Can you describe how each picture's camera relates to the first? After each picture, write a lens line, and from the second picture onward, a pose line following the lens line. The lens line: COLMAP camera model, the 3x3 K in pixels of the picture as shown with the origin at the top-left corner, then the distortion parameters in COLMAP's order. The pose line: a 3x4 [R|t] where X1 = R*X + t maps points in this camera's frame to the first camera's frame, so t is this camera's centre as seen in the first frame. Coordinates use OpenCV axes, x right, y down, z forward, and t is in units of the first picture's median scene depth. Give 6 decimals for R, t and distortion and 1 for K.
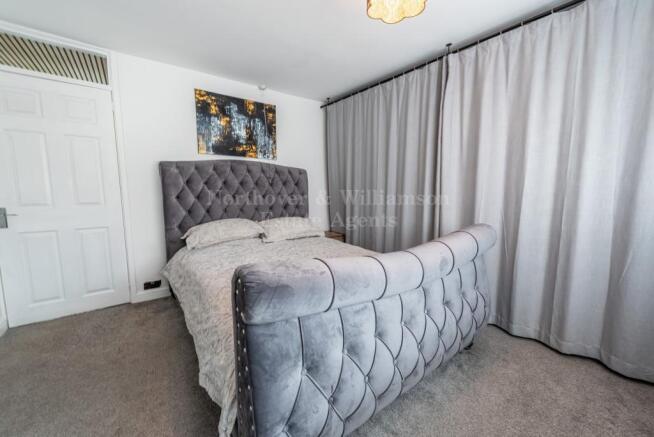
lens RADIAL K [[260.9, 0, 327.3], [0, 260.9, 219.7], [0, 0, 1]] dist [0.002393, -0.000403]
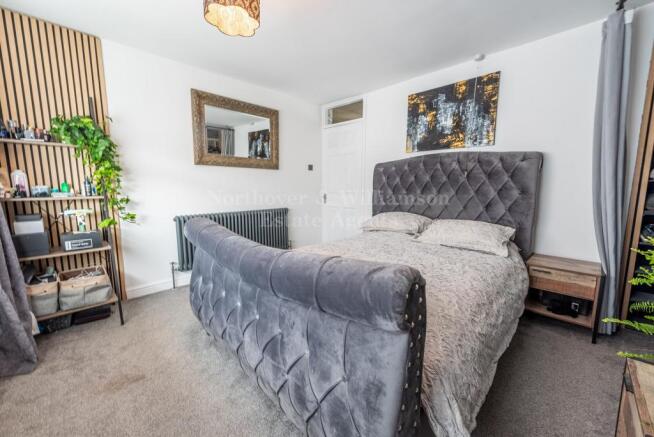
lens RADIAL K [[260.9, 0, 327.7], [0, 260.9, 218.6], [0, 0, 1]] dist [0.002393, -0.000403]
pose [[0.138793, 0.130169, -0.981729, 0.571775], [-0.100489, 0.988058, 0.116802, -0.064587], [0.985210, 0.082441, 0.150216, 0.481229]]
